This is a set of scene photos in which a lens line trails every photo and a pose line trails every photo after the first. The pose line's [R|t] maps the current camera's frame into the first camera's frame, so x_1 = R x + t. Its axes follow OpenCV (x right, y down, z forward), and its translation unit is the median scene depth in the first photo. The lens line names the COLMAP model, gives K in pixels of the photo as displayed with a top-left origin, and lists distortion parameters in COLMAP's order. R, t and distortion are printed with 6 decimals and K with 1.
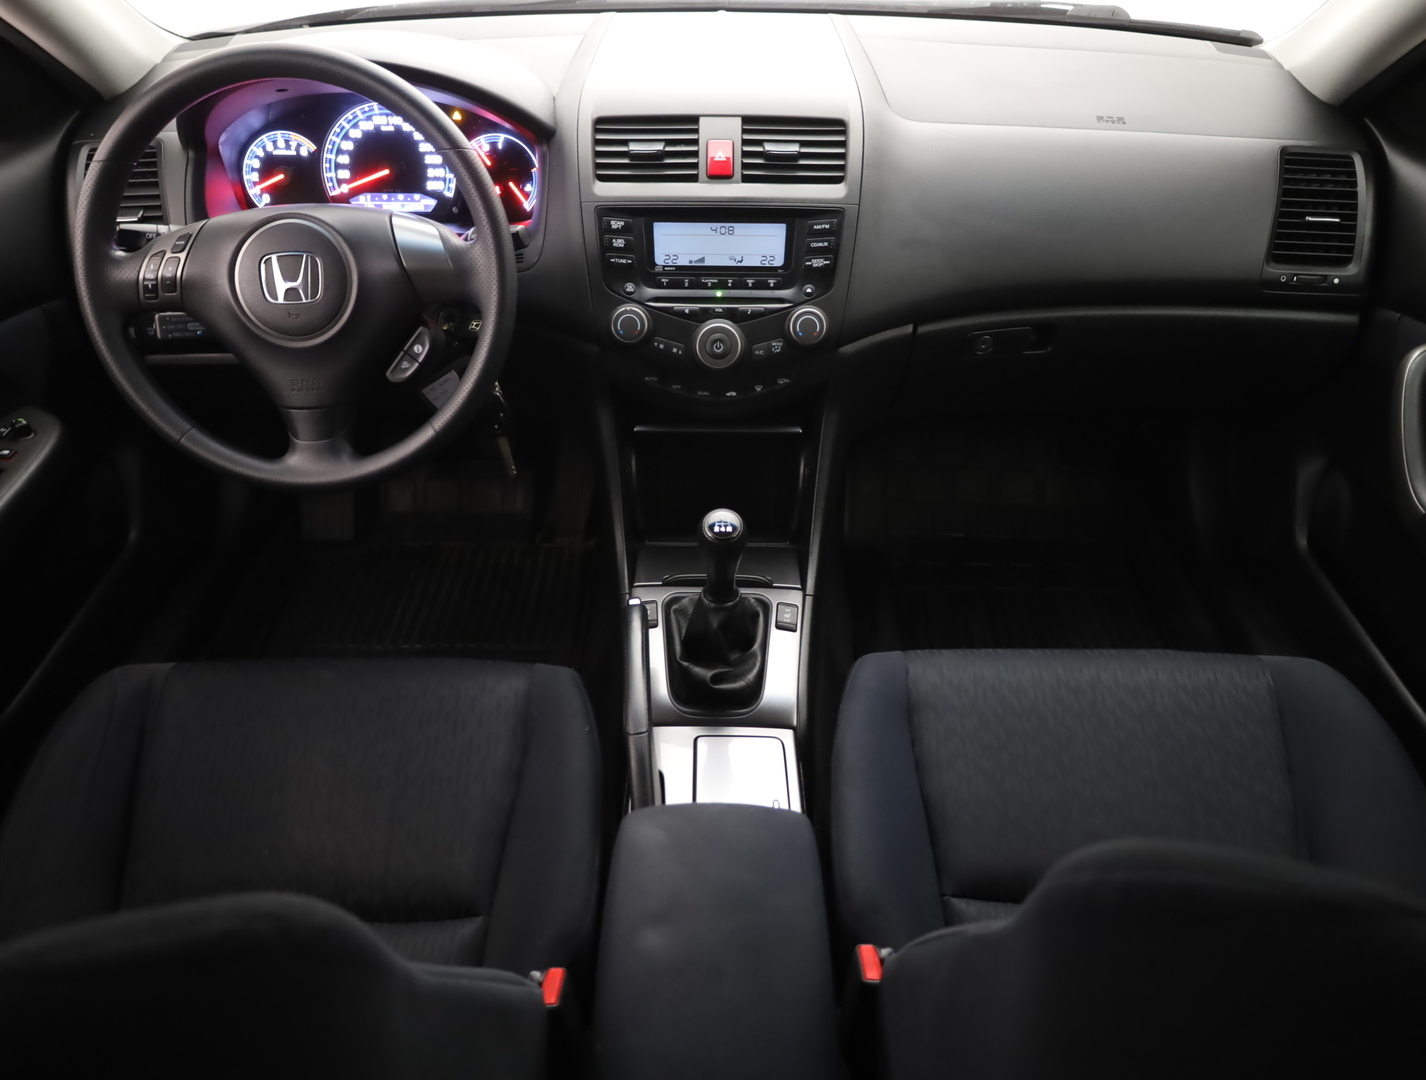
lens RADIAL K [[1120.9, 0, 710.9], [0, 1120.9, 545.2], [0, 0, 1]] dist [-0.011140, 0.012154]
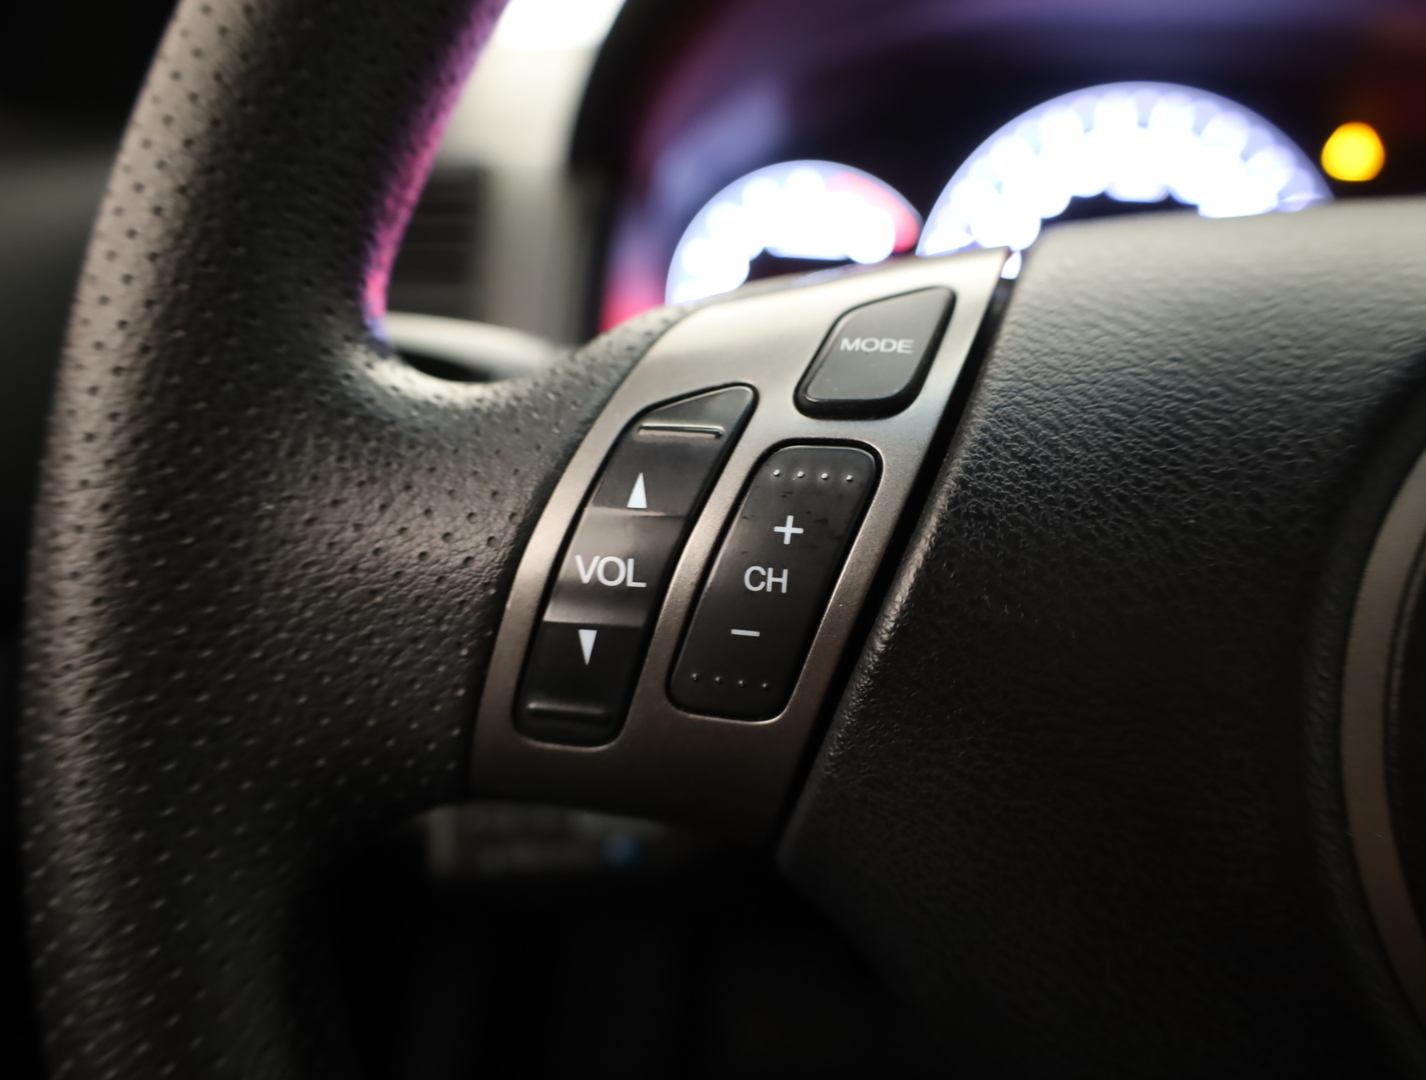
lens RADIAL K [[1120.9, 0, 710.9], [0, 1120.9, 545.2], [0, 0, 1]] dist [-0.011140, 0.012154]
pose [[0.991447, 0.113793, -0.063913, -0.414471], [-0.125886, 0.963023, -0.238198, -0.184507], [0.034444, 0.244207, 0.969111, 0.754923]]
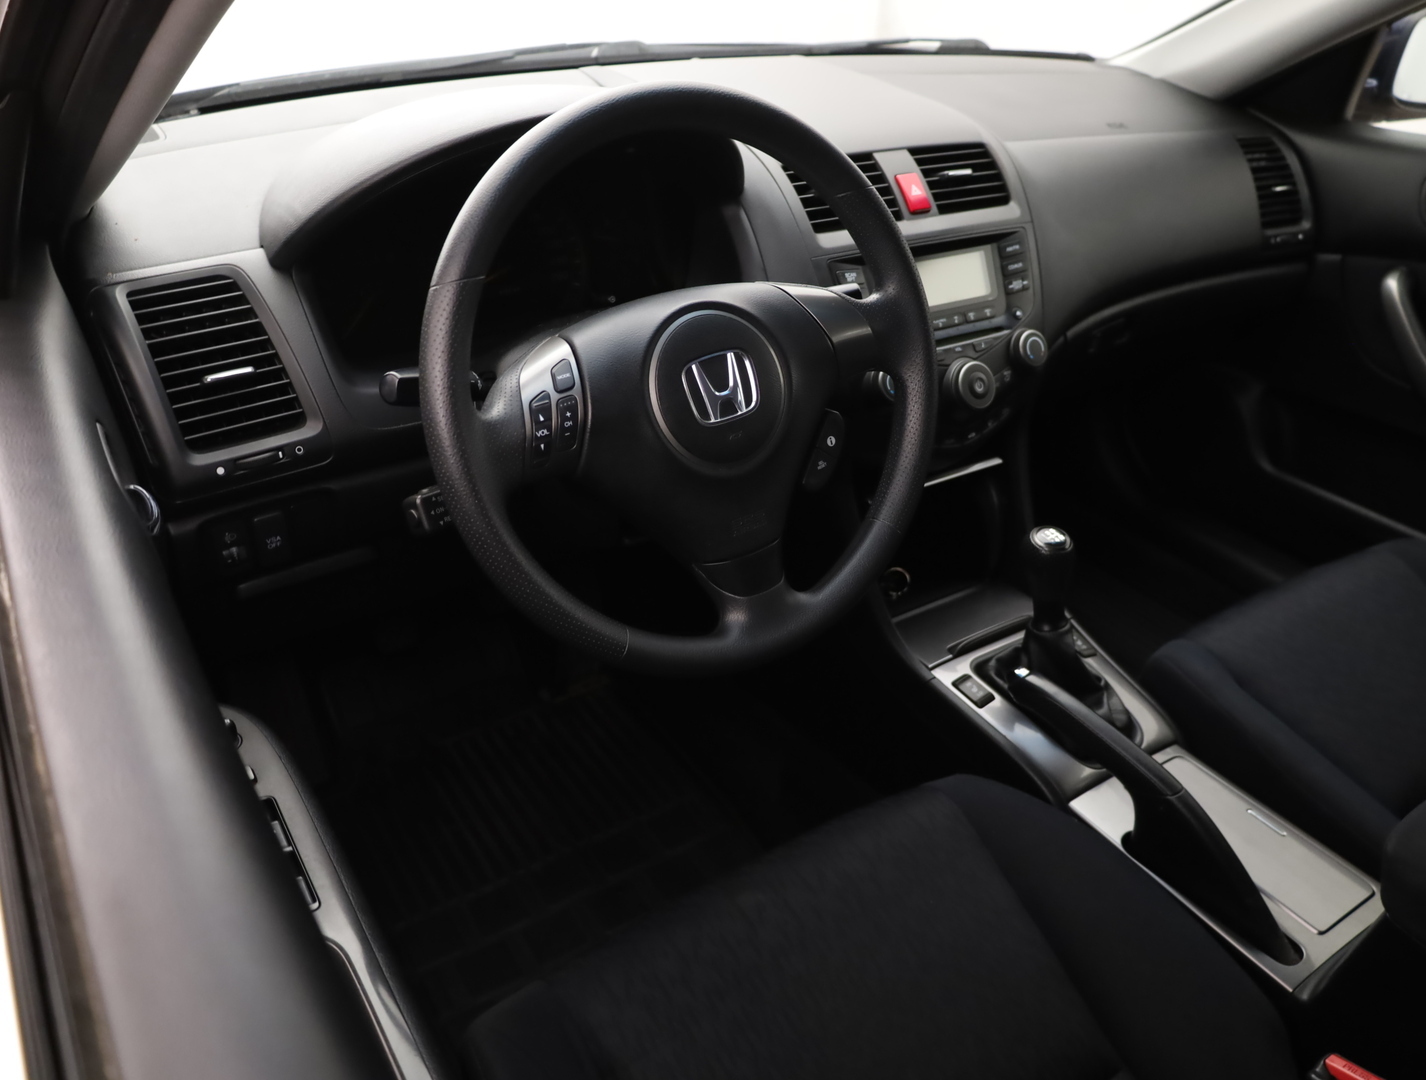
lens RADIAL K [[1112.1, 0, 712.0], [0, 1112.1, 545.3], [0, 0, 1]] dist [-0.007705, 0.003557]
pose [[0.823575, -0.268068, 0.499864, -0.663693], [0.304693, 0.952411, 0.008749, -0.124730], [-0.478421, 0.145100, 0.866060, 0.321994]]
